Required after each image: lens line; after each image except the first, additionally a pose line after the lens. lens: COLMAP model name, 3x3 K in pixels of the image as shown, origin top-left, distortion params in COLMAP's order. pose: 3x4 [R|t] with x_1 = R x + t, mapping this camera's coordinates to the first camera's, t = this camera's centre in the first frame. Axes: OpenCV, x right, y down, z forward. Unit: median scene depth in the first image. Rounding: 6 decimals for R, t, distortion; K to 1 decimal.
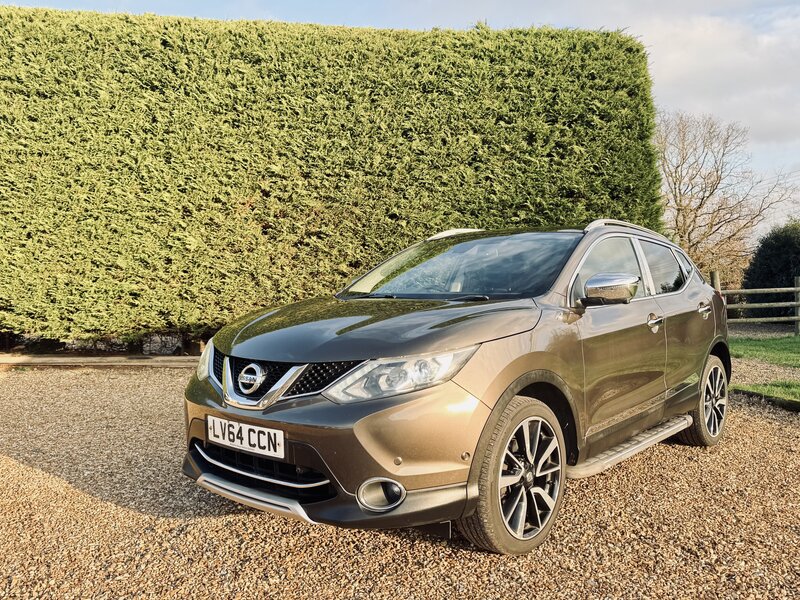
lens RADIAL K [[665.4, 0, 403.4], [0, 665.4, 311.0], [0, 0, 1]] dist [0.110969, -0.188374]
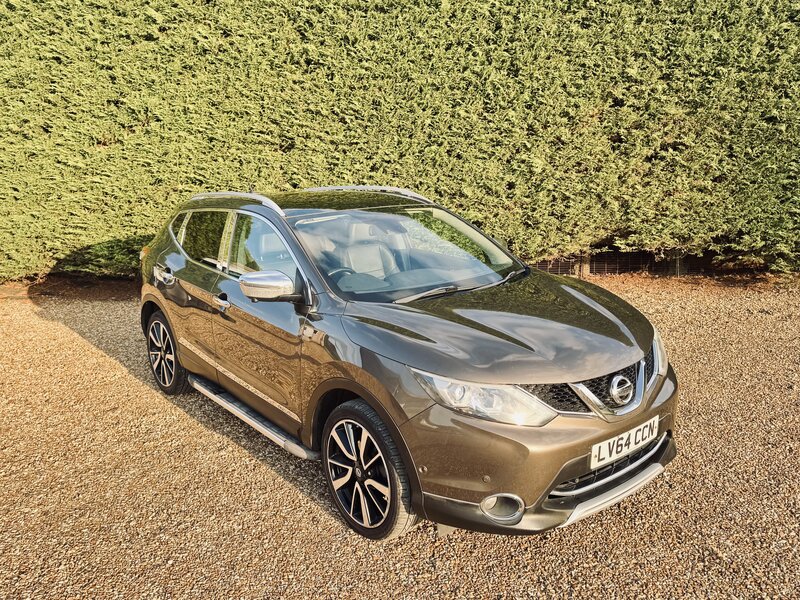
lens RADIAL K [[665.4, 0, 404.5], [0, 665.4, 301.7], [0, 0, 1]] dist [0.110969, -0.188374]
pose [[0.980777, -0.000299, -0.195132, -0.307563], [0.035894, 0.983211, 0.178905, -0.085983], [0.191803, -0.182470, 0.964322, 0.038476]]
